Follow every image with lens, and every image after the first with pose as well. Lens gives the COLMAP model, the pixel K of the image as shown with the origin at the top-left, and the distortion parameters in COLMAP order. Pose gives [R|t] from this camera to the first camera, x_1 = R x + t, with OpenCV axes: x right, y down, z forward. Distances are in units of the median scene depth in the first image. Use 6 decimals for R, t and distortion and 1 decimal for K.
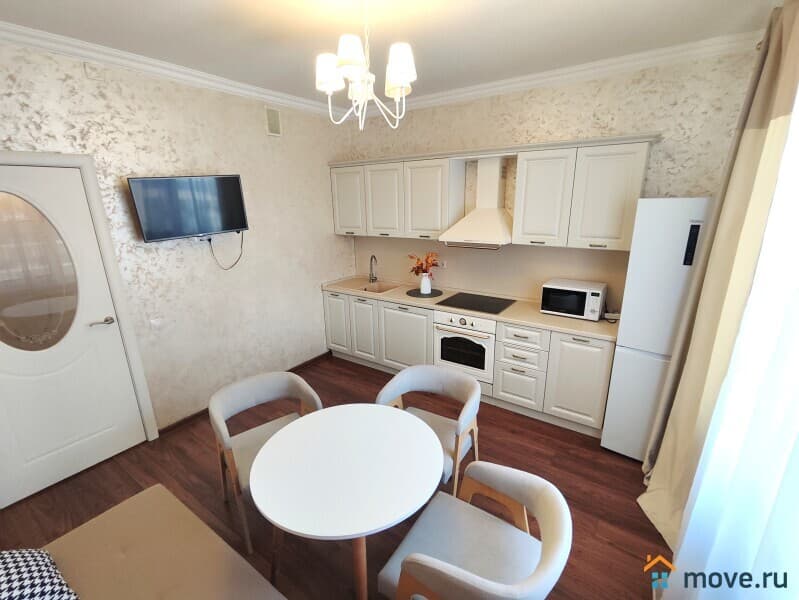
lens RADIAL K [[365.7, 0, 404.7], [0, 365.7, 303.3], [0, 0, 1]] dist [-0.009648, 0.010329]
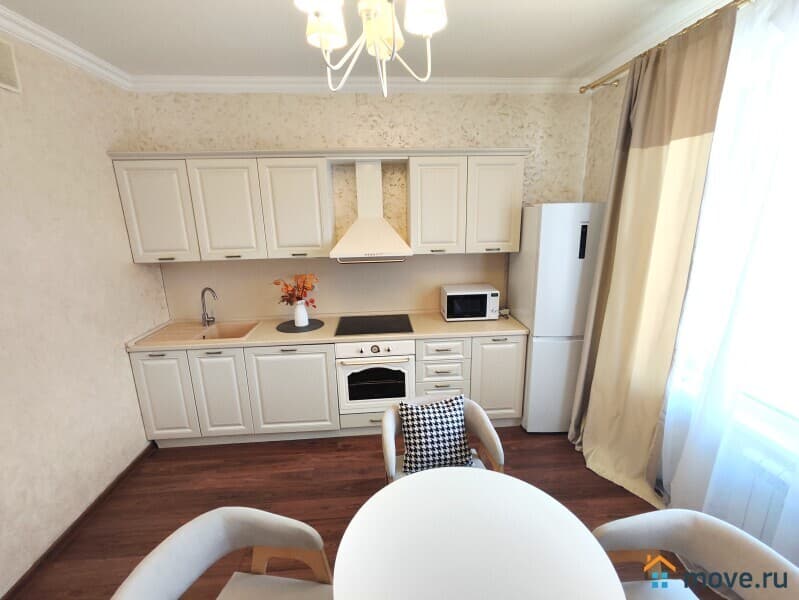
lens RADIAL K [[365.7, 0, 404.7], [0, 365.7, 303.3], [0, 0, 1]] dist [-0.009648, 0.010329]
pose [[0.778753, -0.152865, 0.608421, -0.293440], [0.181215, 0.983327, 0.015112, -0.056006], [-0.600587, 0.098486, 0.793471, 0.276741]]
